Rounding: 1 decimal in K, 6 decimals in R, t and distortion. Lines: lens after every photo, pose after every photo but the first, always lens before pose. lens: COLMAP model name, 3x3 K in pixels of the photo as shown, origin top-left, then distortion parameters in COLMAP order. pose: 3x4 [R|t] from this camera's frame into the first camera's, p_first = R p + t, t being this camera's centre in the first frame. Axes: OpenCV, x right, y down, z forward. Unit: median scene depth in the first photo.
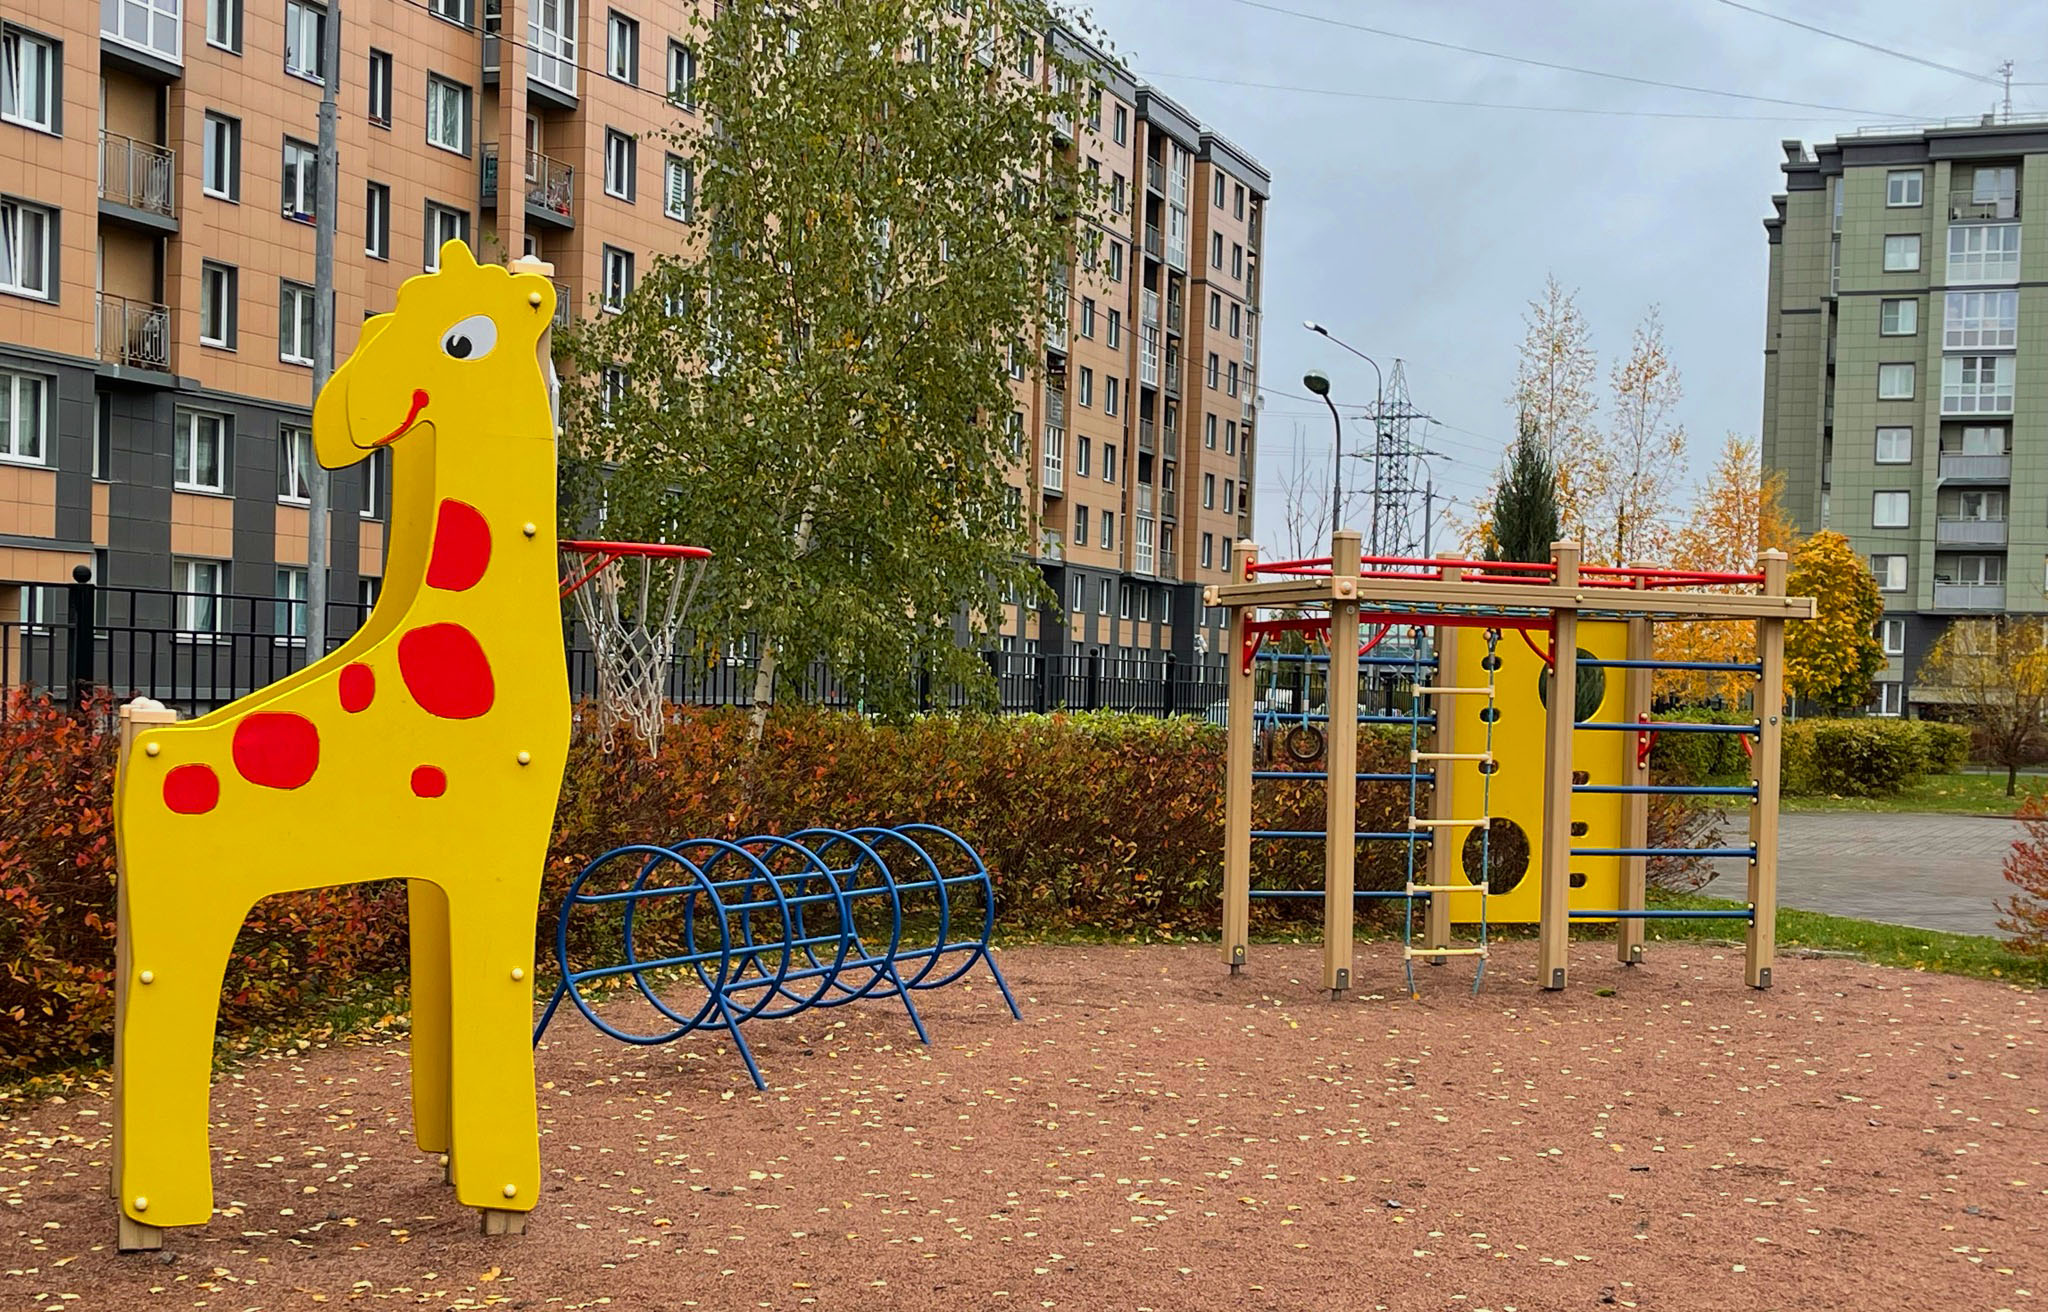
lens RADIAL K [[2712.9, 0, 1020.5], [0, 2712.9, 759.1], [0, 0, 1]] dist [0.157106, -0.486190]
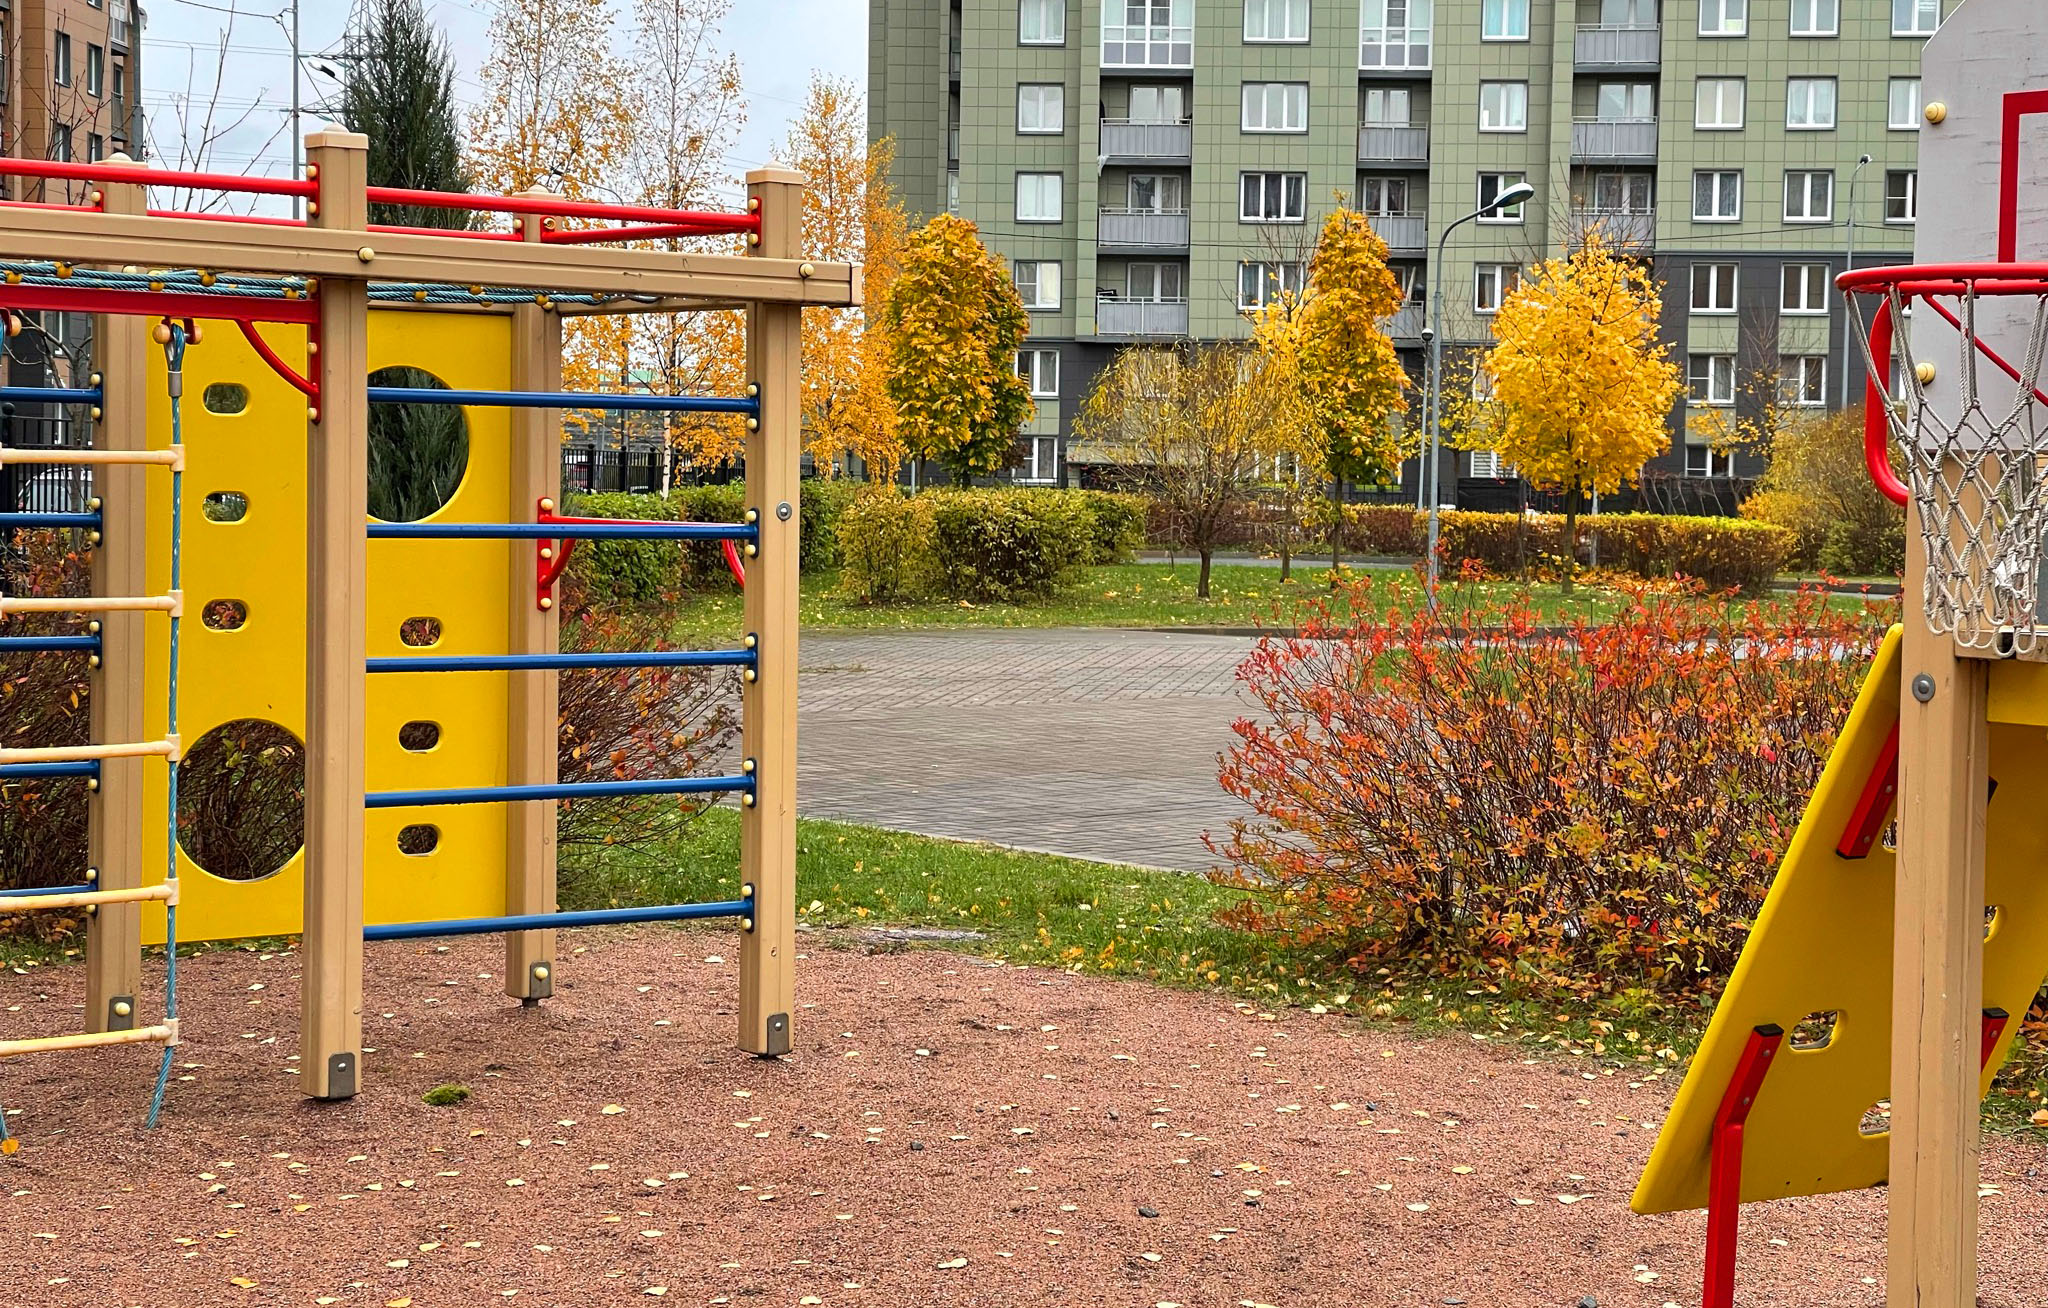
lens RADIAL K [[3751.2, 0, 1024.0], [0, 3751.2, 654.0], [0, 0, 1]] dist [0.198587, 0.110420]
pose [[0.954996, -0.027714, 0.295320, 0.031993], [0.019405, 0.999330, 0.031028, -0.002376], [-0.295982, -0.023901, 0.954894, 0.094167]]
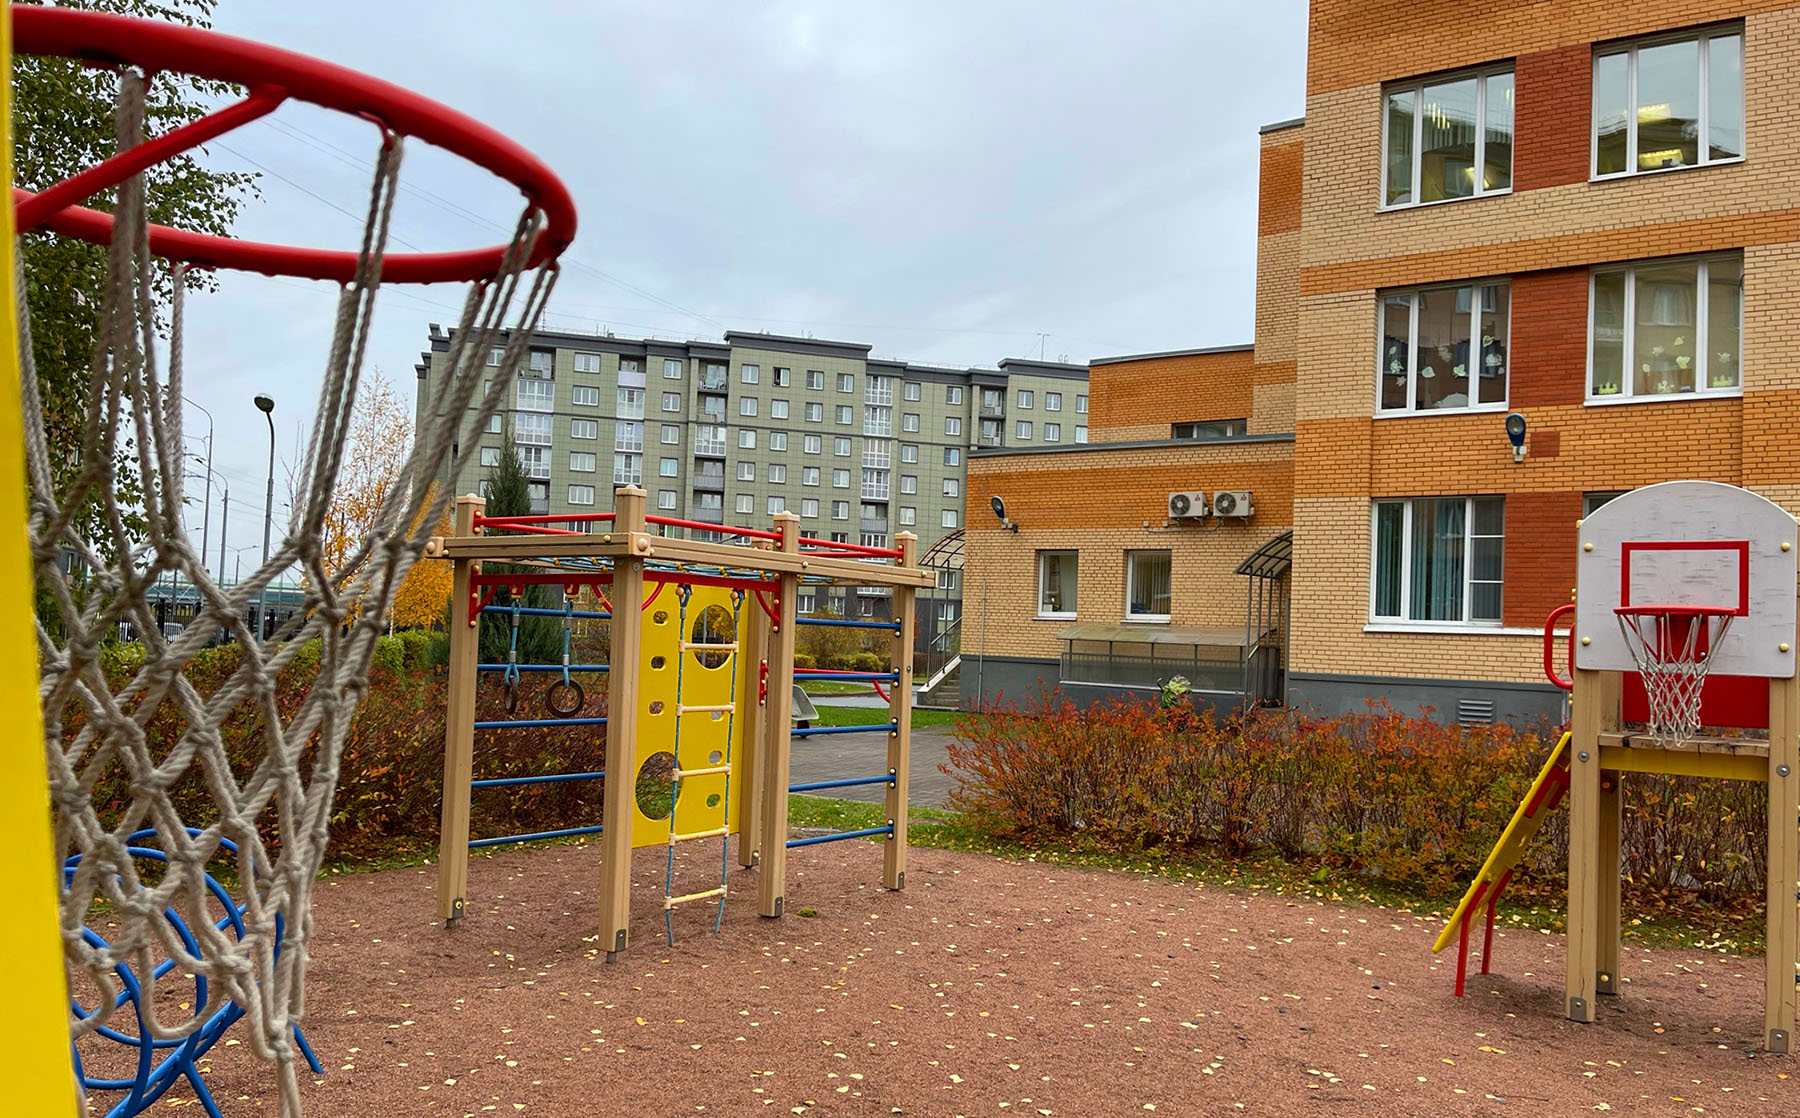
lens RADIAL K [[1370.6, 0, 898.2], [0, 1370.6, 587.6], [0, 0, 1]] dist [0.041235, 0.000055]
pose [[0.808264, 0.027934, 0.588157, -0.025520], [-0.000882, 0.998930, -0.046232, -0.006144], [-0.588819, 0.036849, 0.807424, 0.138477]]
